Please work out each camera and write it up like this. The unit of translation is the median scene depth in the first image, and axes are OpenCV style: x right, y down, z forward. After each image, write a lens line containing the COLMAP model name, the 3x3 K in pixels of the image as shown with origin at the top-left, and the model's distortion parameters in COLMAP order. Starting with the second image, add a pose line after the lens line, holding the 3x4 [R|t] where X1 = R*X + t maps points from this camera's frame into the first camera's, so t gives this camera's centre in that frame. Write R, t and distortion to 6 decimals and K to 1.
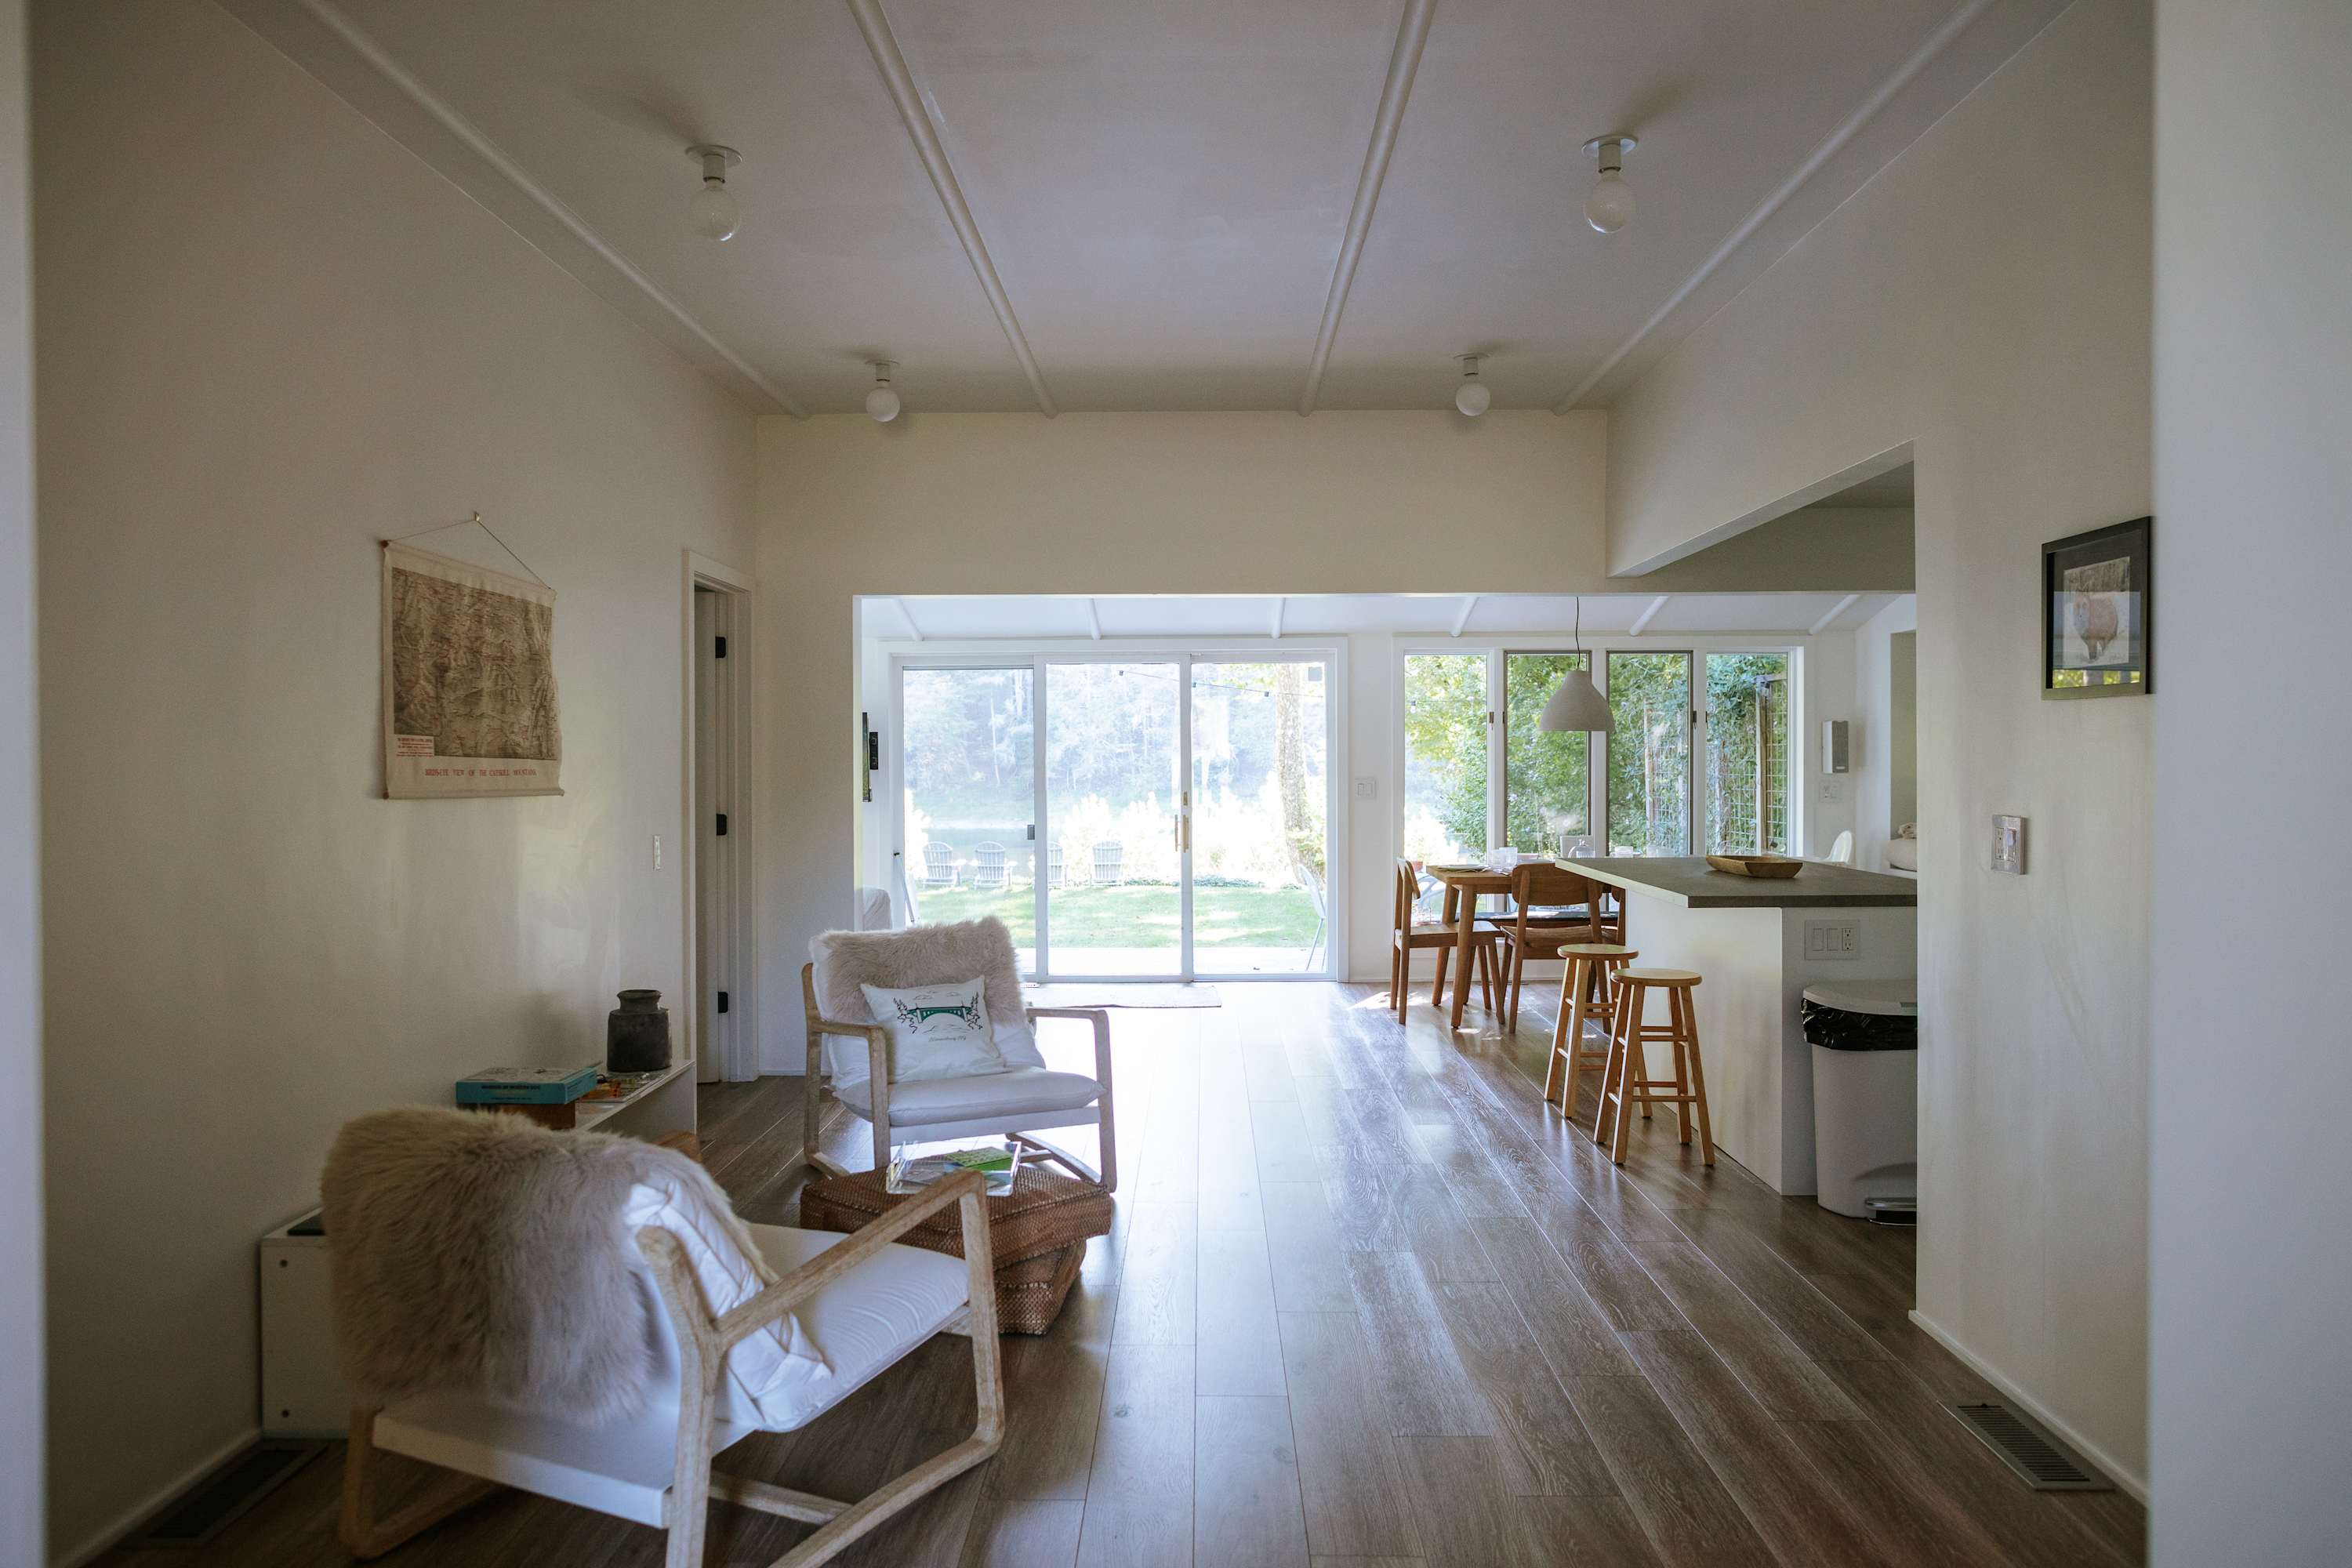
lens RADIAL K [[1590.3, 0, 1185.5], [0, 1590.3, 782.6], [0, 0, 1]] dist [-0.030705, 0.019184]
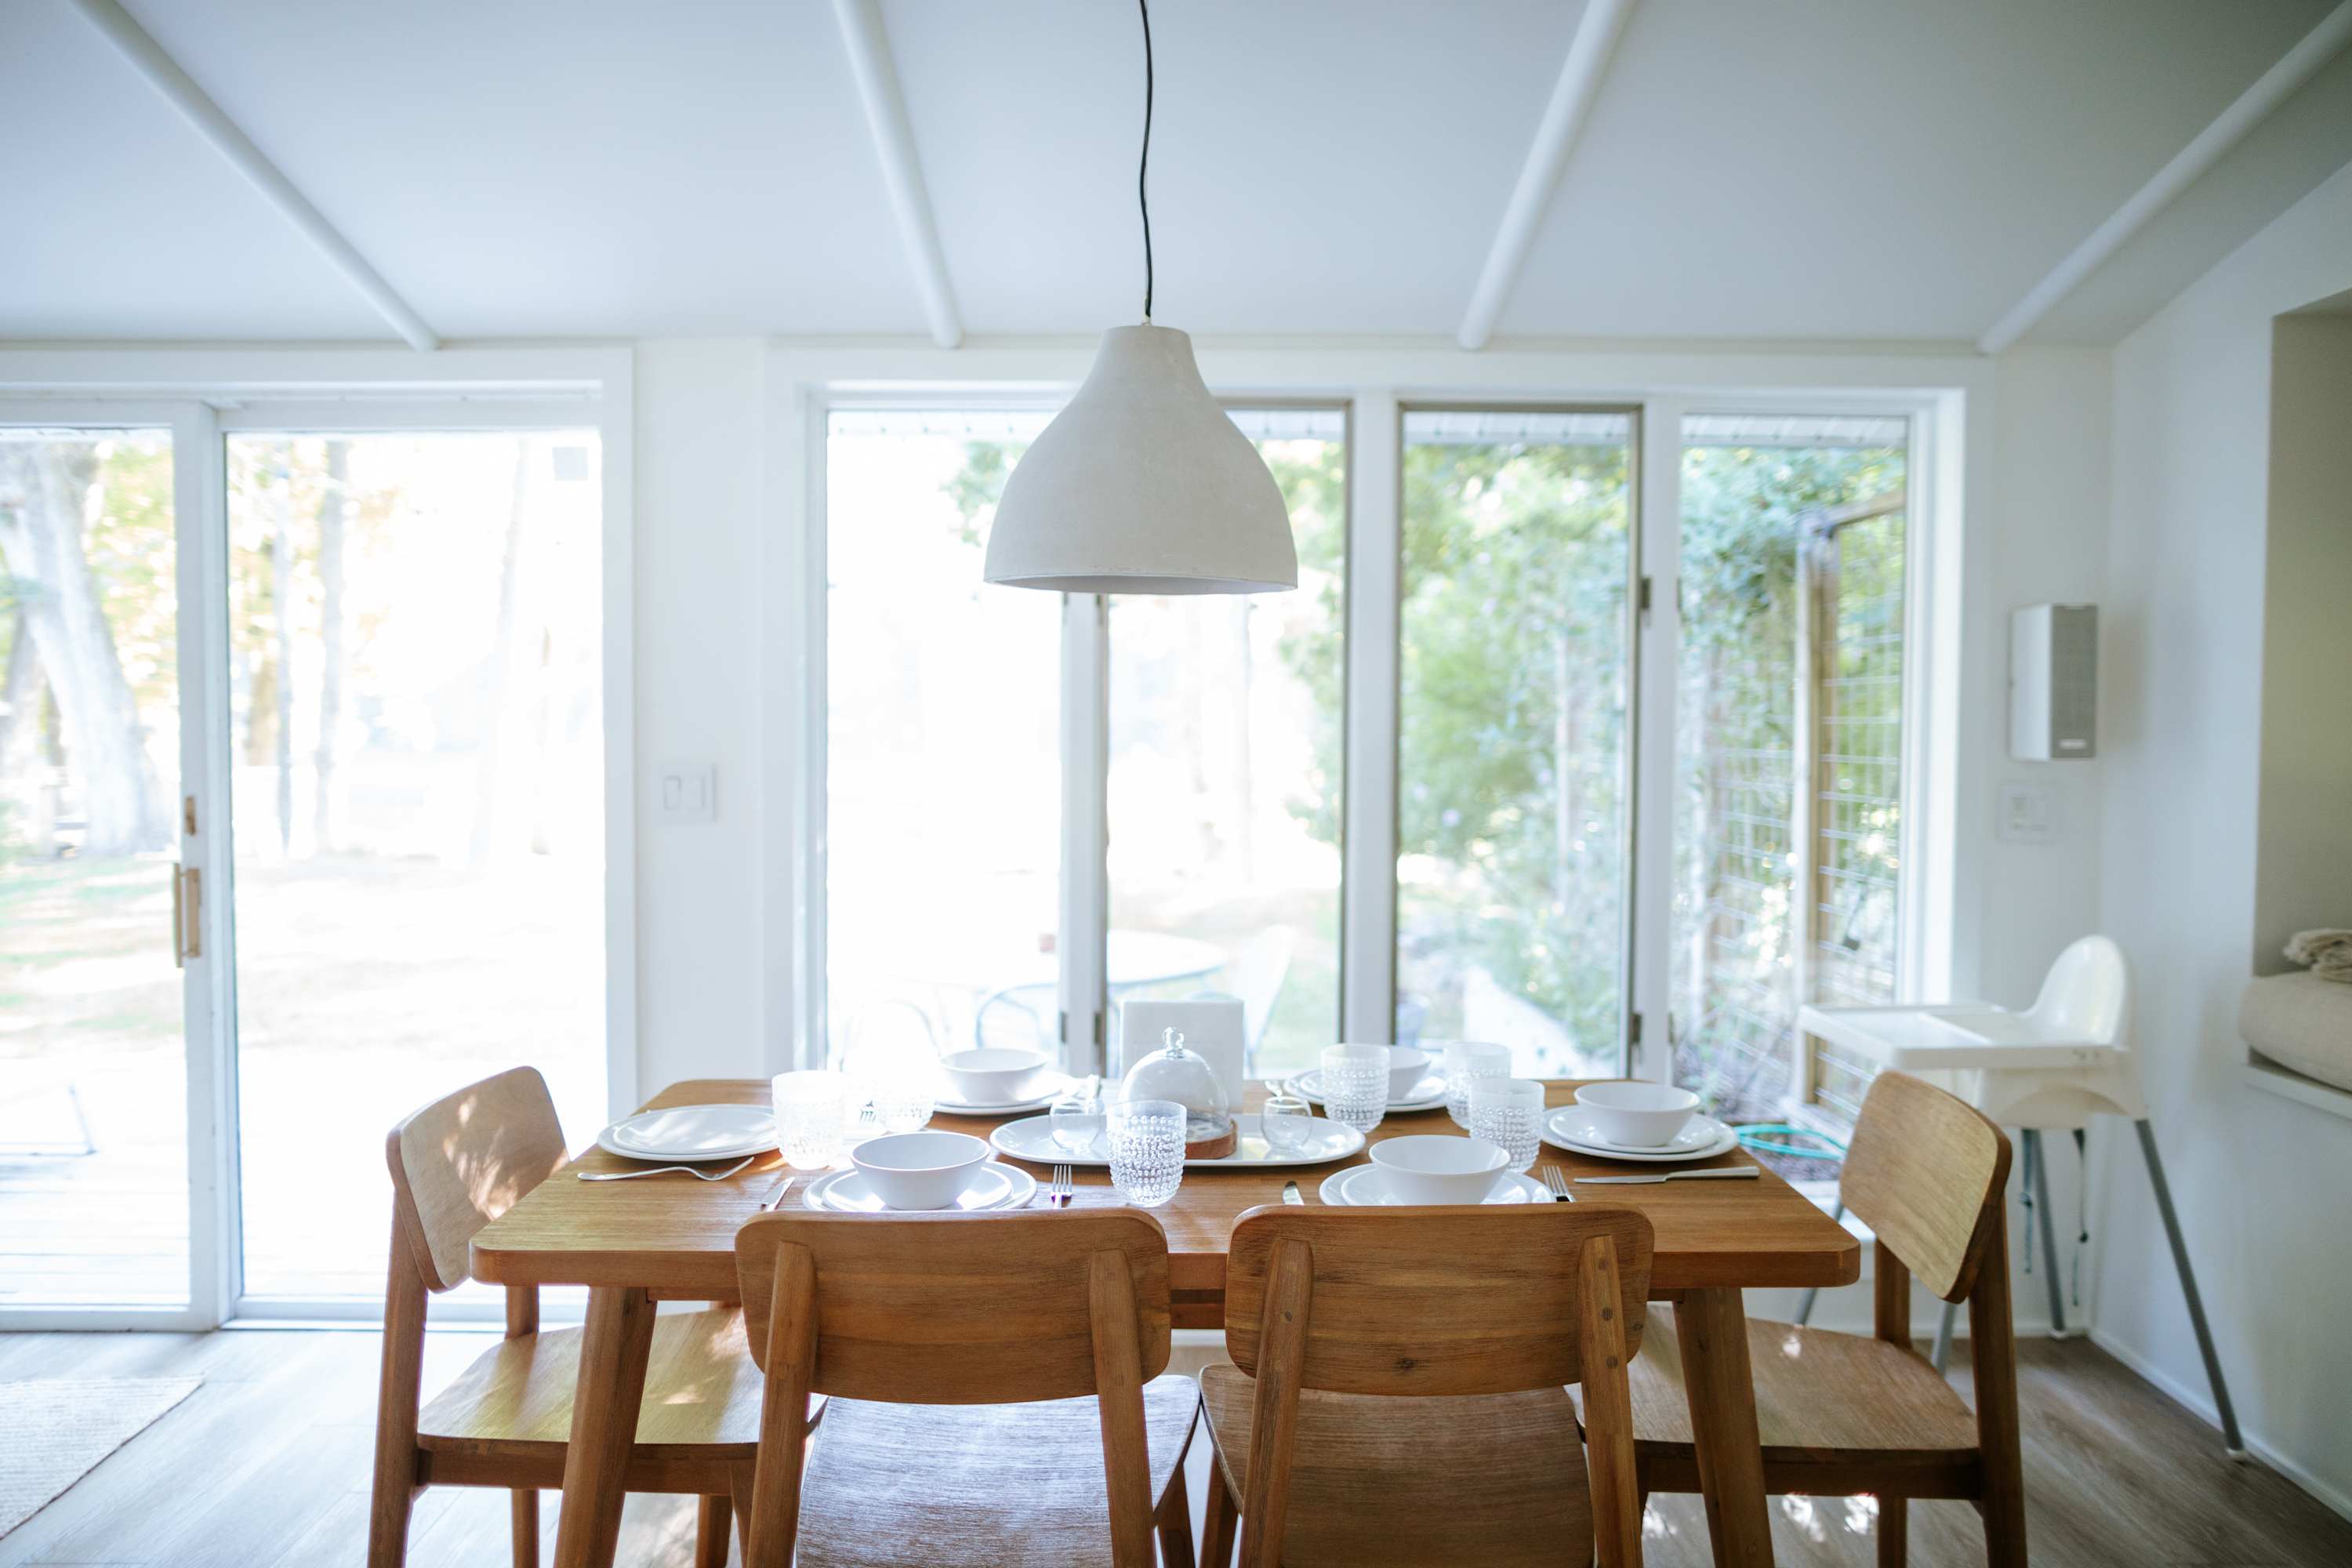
lens RADIAL K [[1590.3, 0, 1171.7], [0, 1590.3, 783.7], [0, 0, 1]] dist [-0.030705, 0.019184]
pose [[0.999907, 0.009547, 0.009784, 0.213117], [-0.009818, 0.999556, 0.028130, -0.008110], [-0.009511, -0.028223, 0.999556, 0.648574]]
